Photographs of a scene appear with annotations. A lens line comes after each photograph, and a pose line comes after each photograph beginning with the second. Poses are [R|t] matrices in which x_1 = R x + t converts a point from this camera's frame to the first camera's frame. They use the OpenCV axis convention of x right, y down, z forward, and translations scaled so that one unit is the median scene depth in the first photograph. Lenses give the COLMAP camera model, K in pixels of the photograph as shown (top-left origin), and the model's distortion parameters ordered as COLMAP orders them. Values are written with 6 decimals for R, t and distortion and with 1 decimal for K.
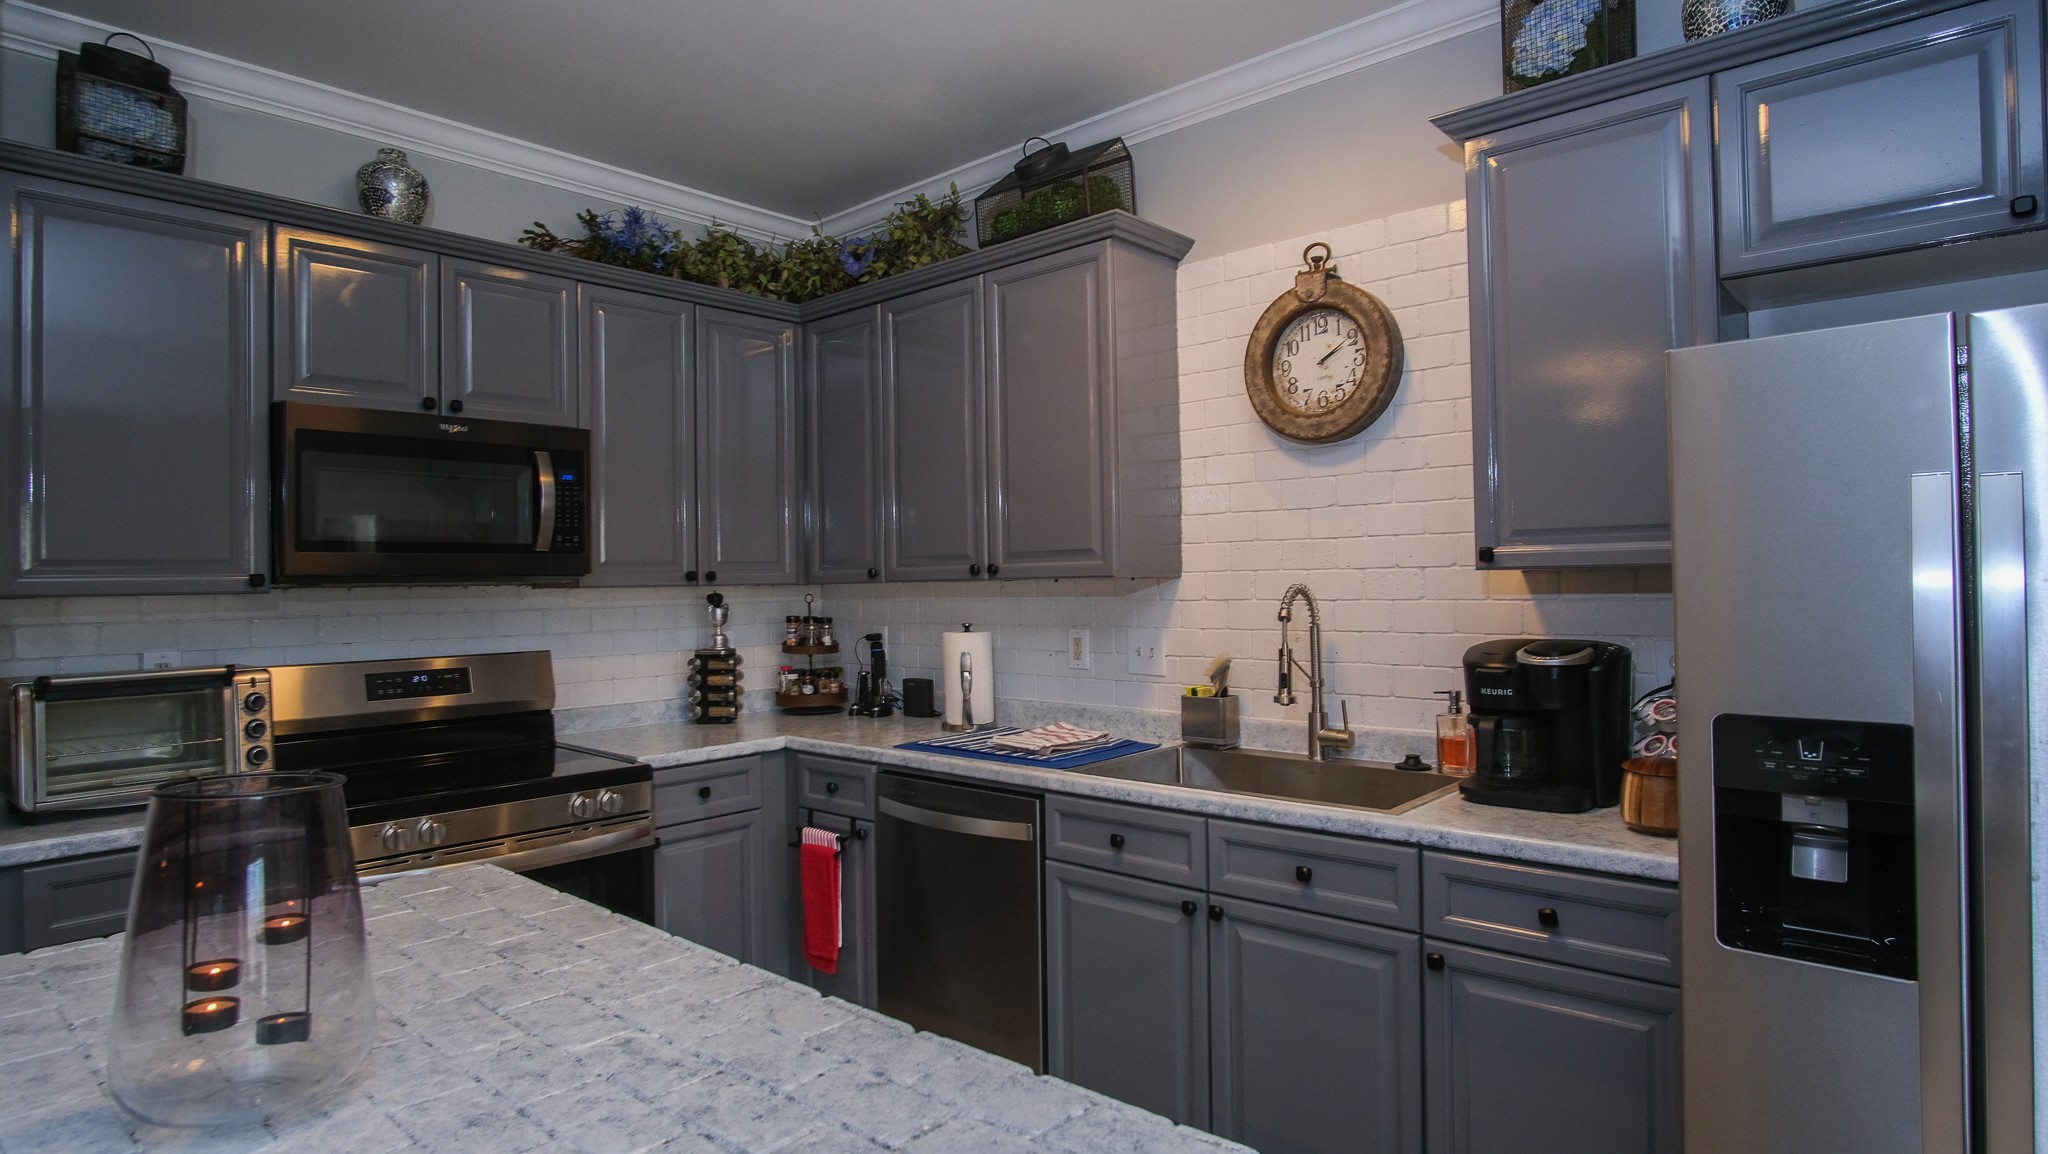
lens RADIAL K [[1092.1, 0, 1024.5], [0, 1092.1, 567.8], [0, 0, 1]] dist [-0.037591, 0.011731]
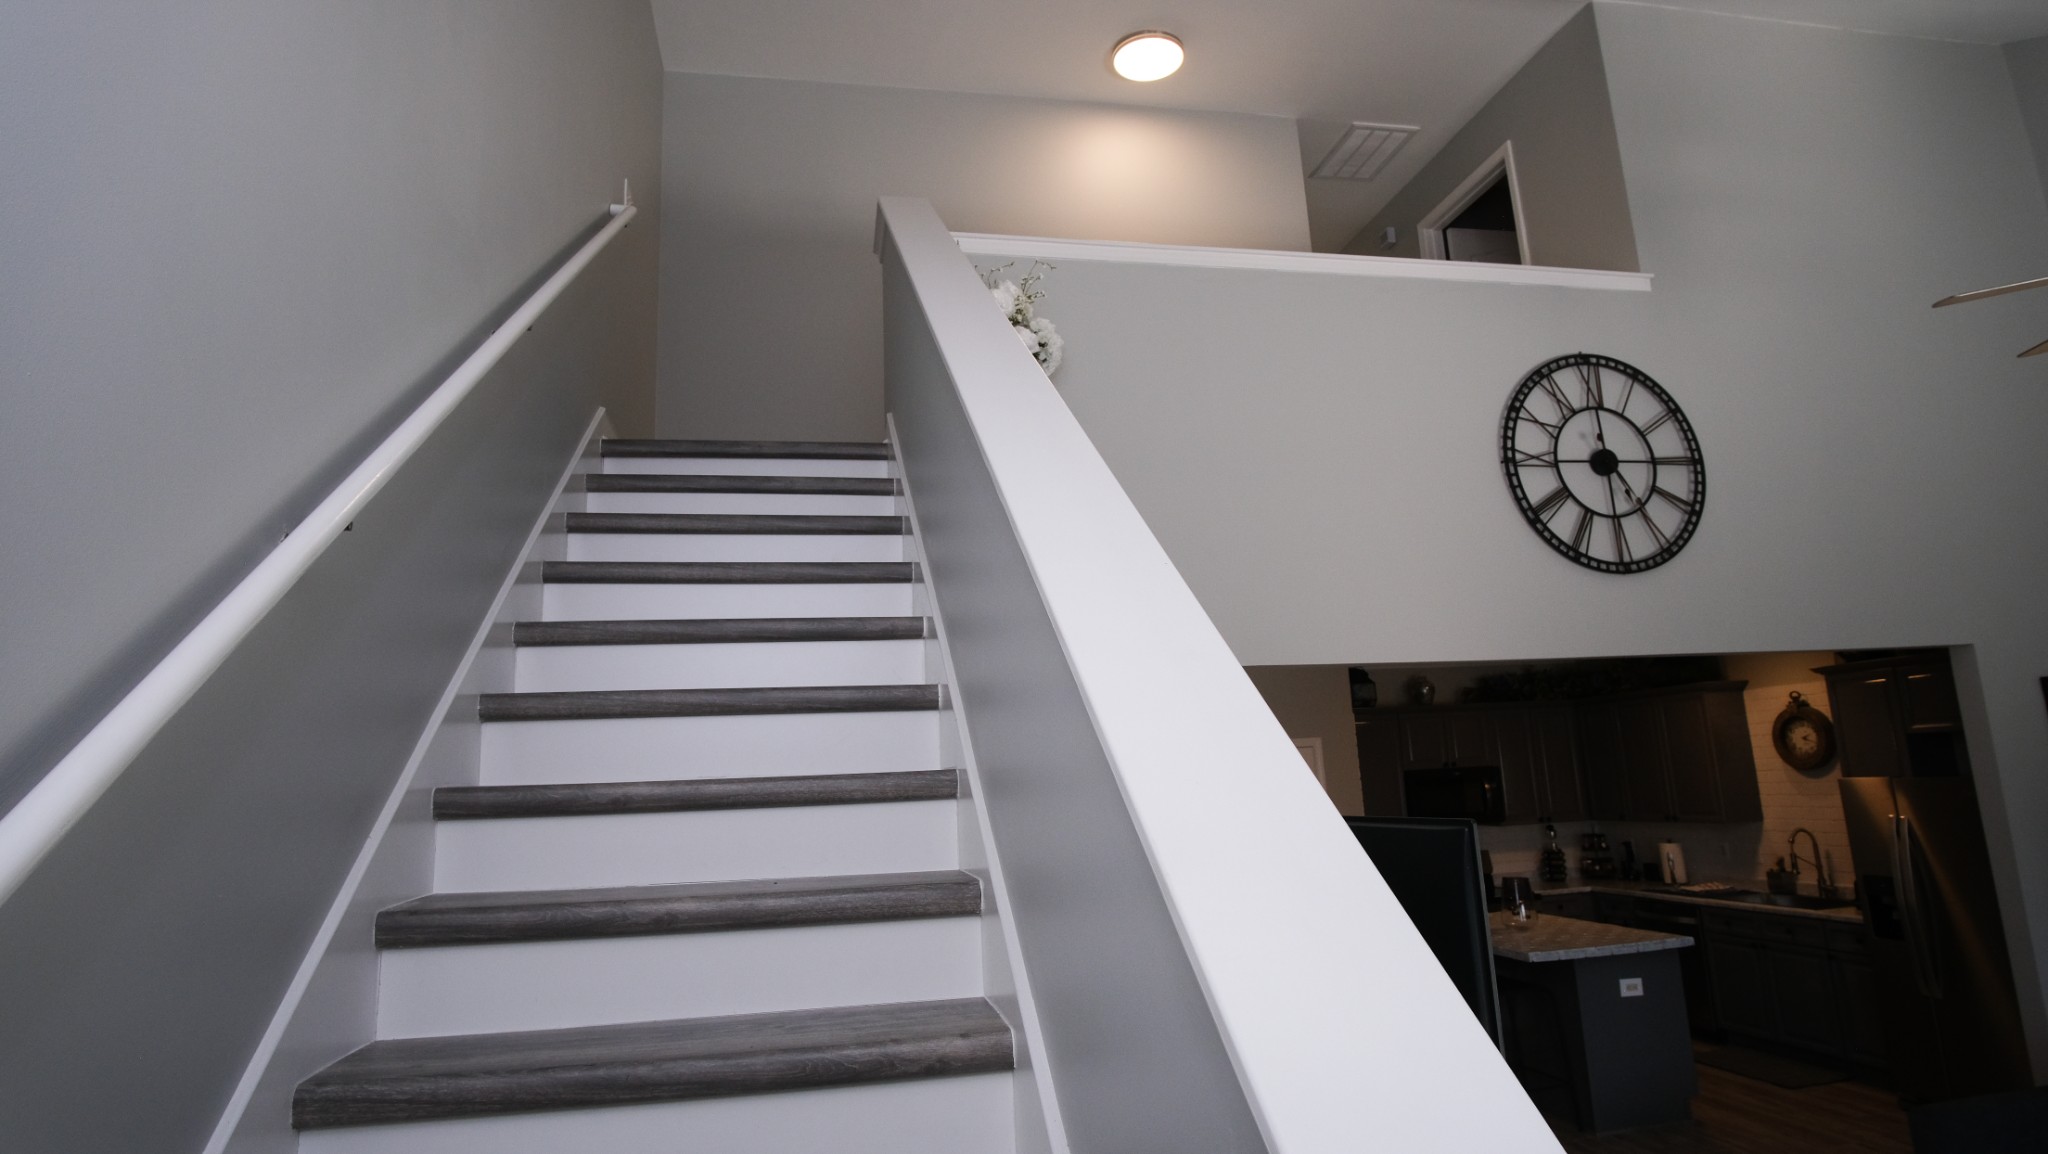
lens RADIAL K [[1092.1, 0, 1024.5], [0, 1092.1, 567.8], [0, 0, 1]] dist [-0.037591, 0.011731]
pose [[0.797455, -0.136705, -0.587688, 0.286006], [0.040344, 0.983897, -0.174125, -0.177473], [0.602028, 0.115147, 0.790129, -1.747239]]
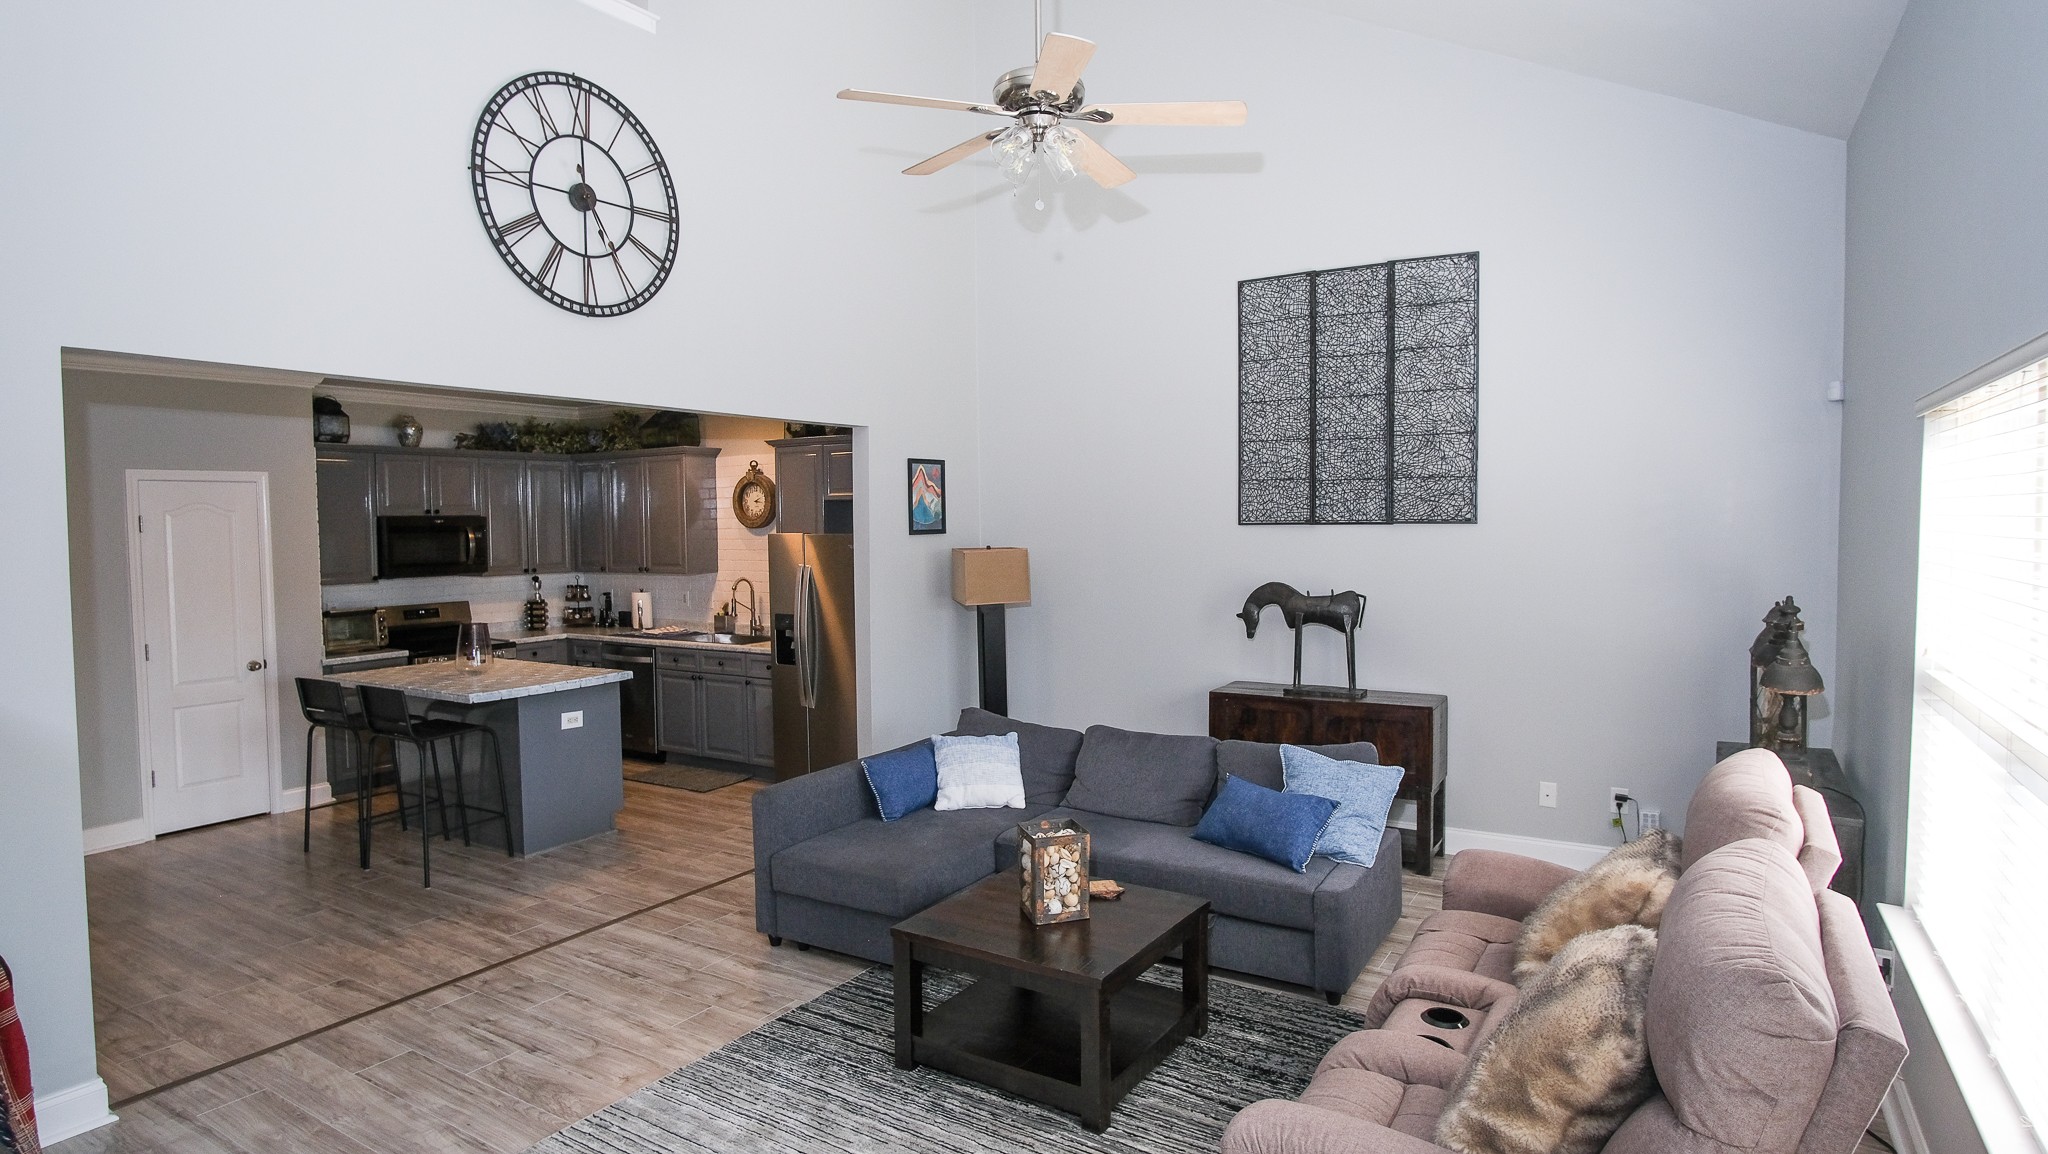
lens RADIAL K [[1092.1, 0, 1024.5], [0, 1092.1, 567.8], [0, 0, 1]] dist [-0.037591, 0.011731]
pose [[0.984735, -0.002726, 0.174038, 0.388729], [-0.006420, 0.998628, 0.051966, -0.136379], [-0.173941, -0.052290, 0.983367, -1.653408]]
